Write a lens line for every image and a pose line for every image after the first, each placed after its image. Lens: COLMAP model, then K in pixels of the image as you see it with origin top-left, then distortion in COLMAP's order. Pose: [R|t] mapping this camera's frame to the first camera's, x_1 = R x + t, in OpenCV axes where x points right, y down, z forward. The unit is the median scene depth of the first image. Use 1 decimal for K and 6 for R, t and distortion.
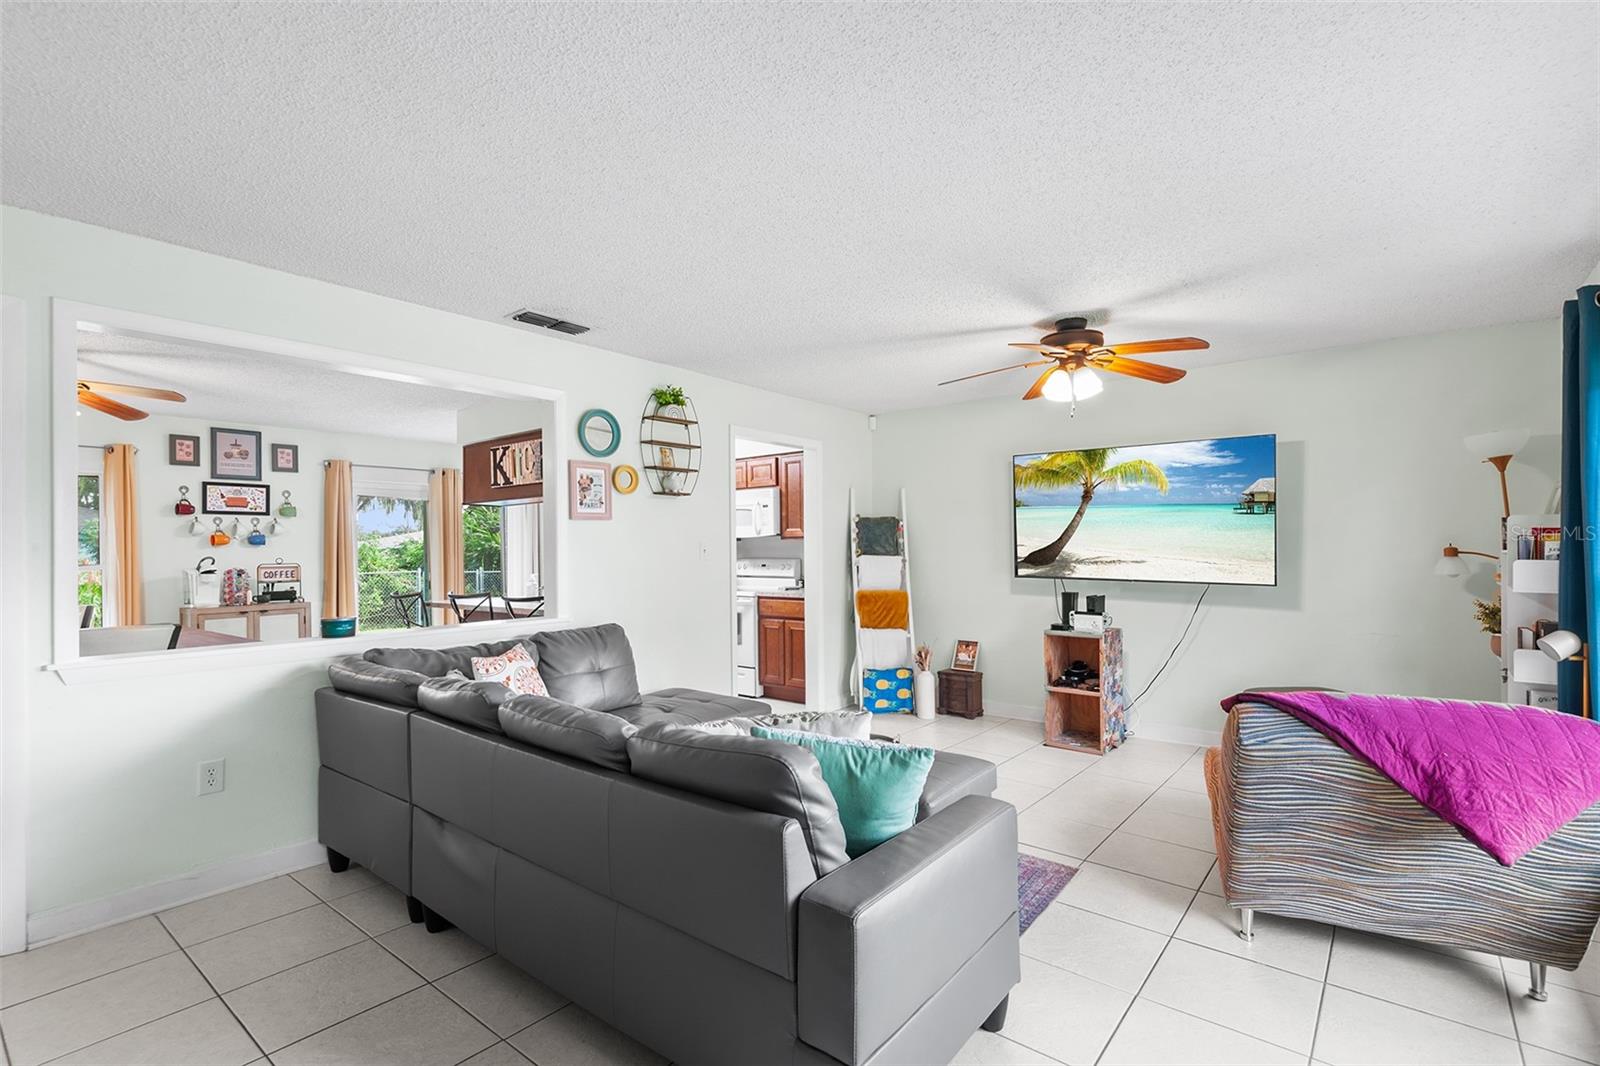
lens RADIAL K [[733.5, 0, 789.3], [0, 733.5, 540.4], [0, 0, 1]] dist [0.027093, -0.016262]
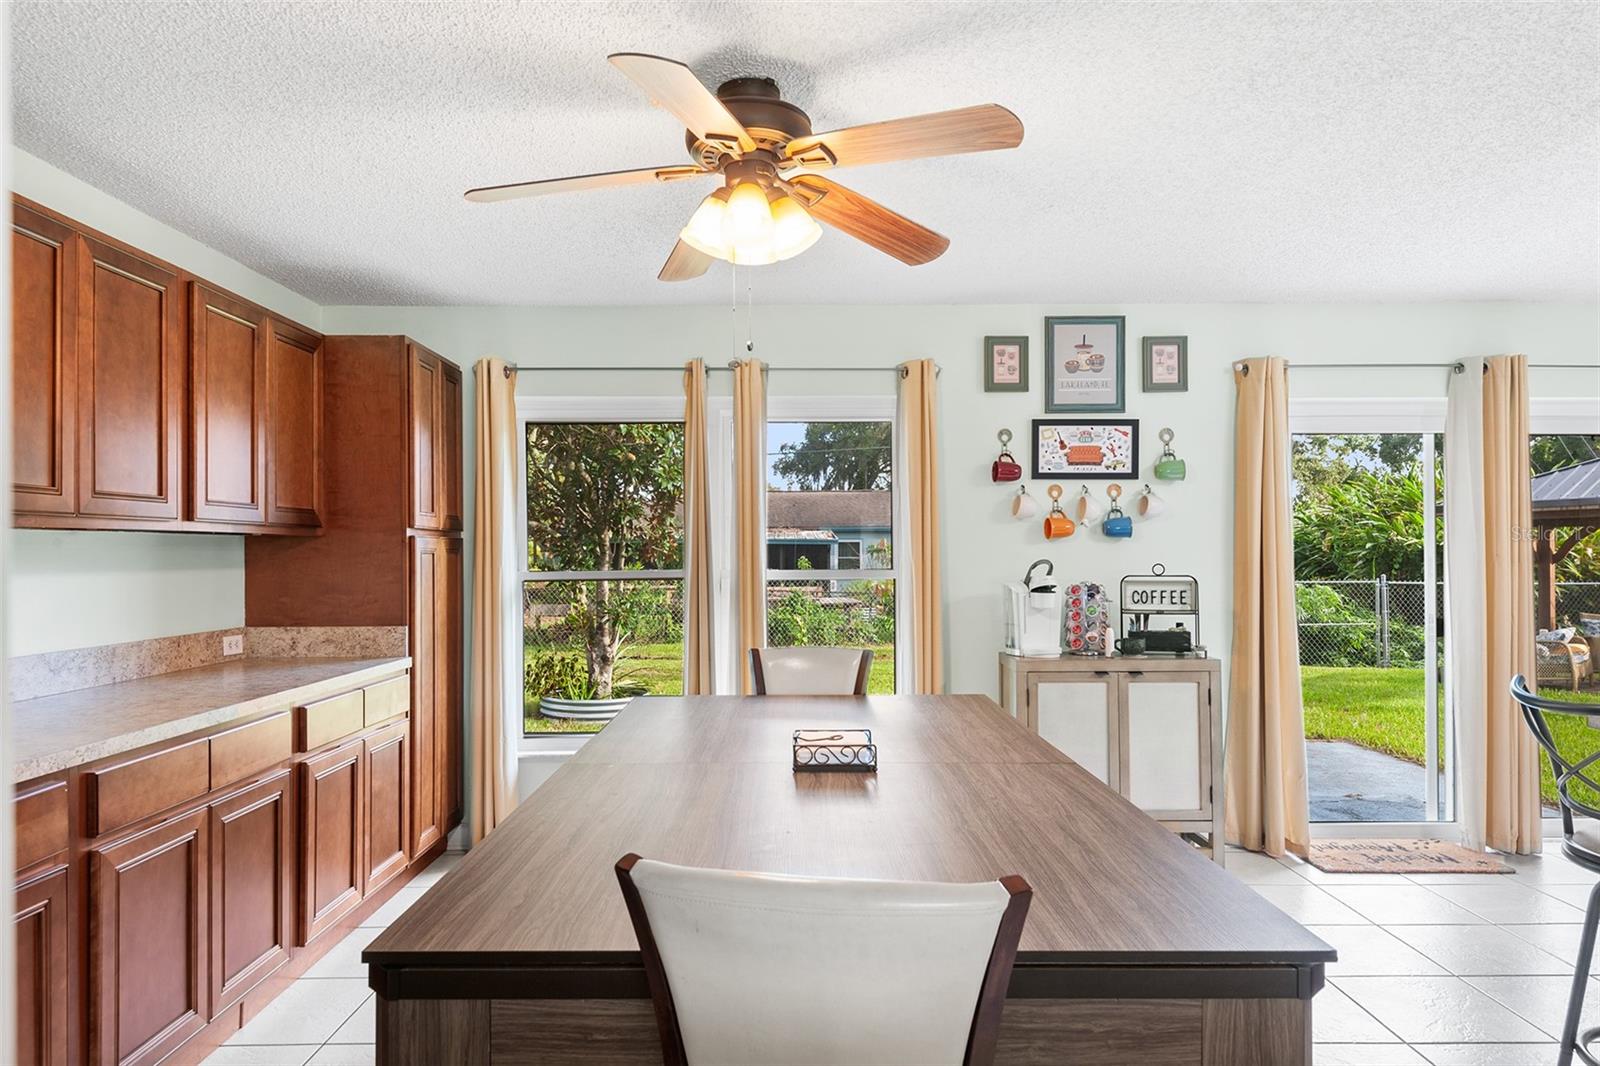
lens RADIAL K [[974.1, 0, 791.7], [0, 974.1, 544.3], [0, 0, 1]] dist [0.021422, -0.017980]
pose [[0.629904, 0.008088, -0.776631, -0.370735], [0.002175, 0.999923, 0.012178, 0.002471], [0.776670, -0.009360, 0.629838, 0.441012]]
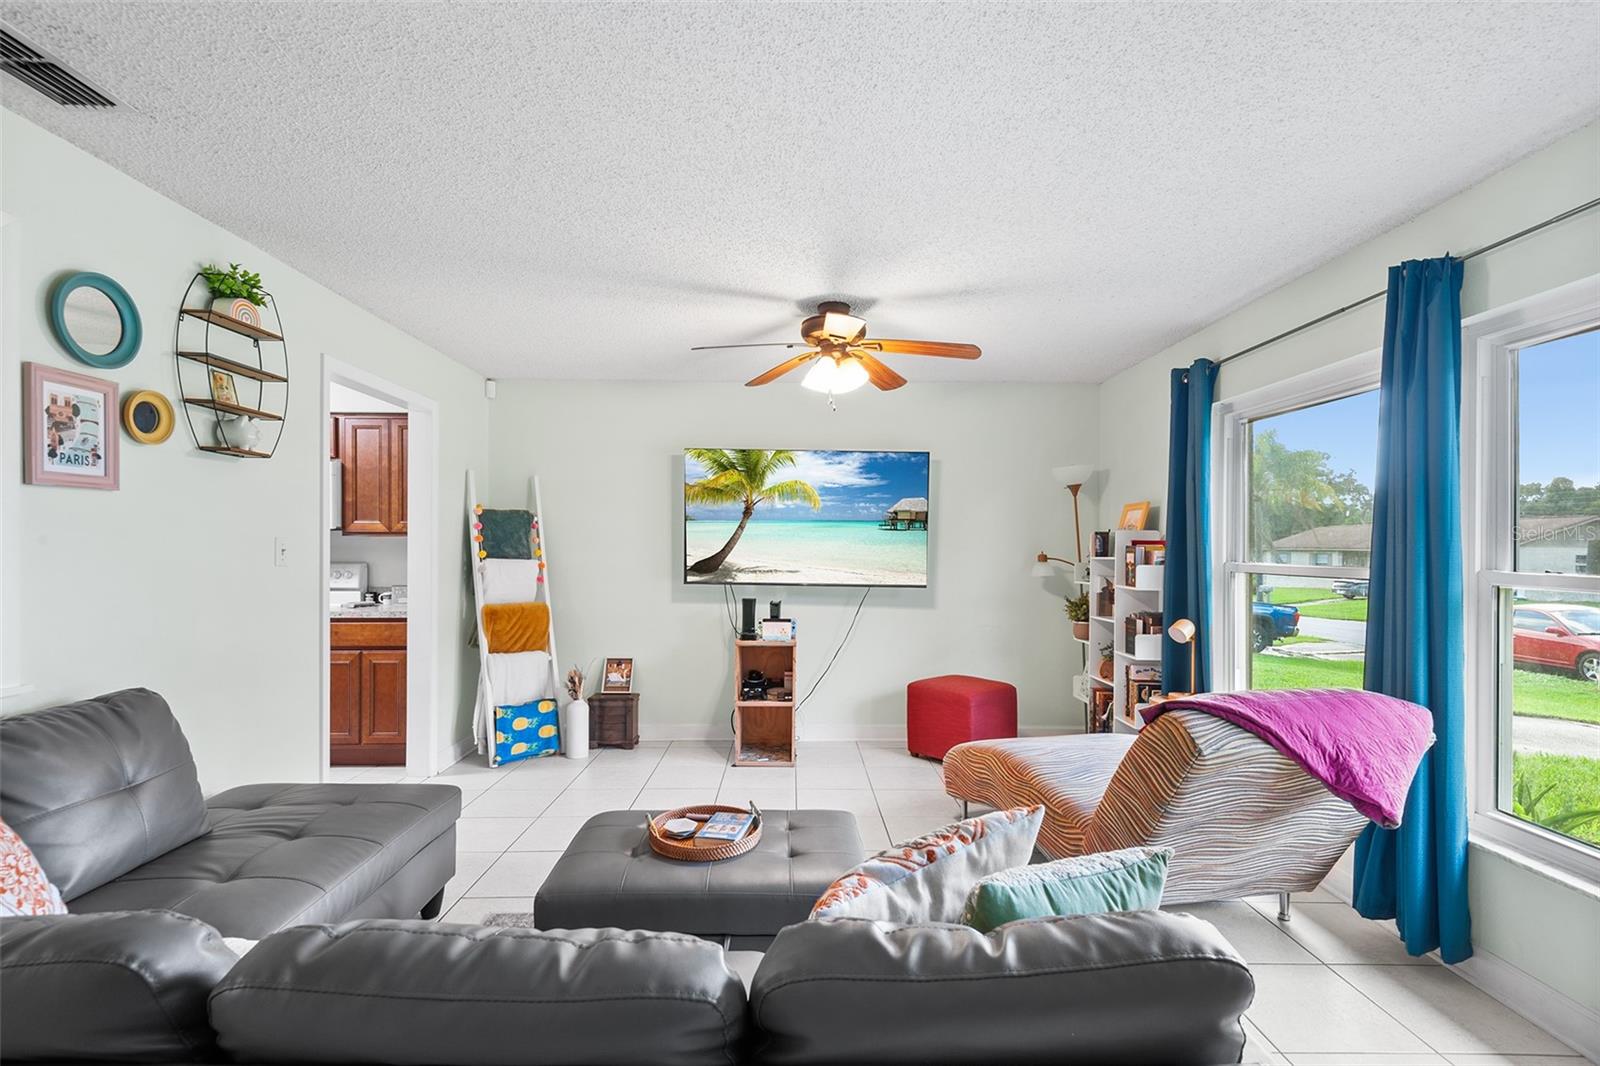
lens RADIAL K [[733.5, 0, 788.8], [0, 733.5, 548.5], [0, 0, 1]] dist [0.027093, -0.016262]
pose [[0.766756, 0.012233, 0.641822, -0.155671], [-0.017766, 0.999840, 0.002167, 0.002541], [-0.641693, -0.013064, 0.766850, 0.209173]]
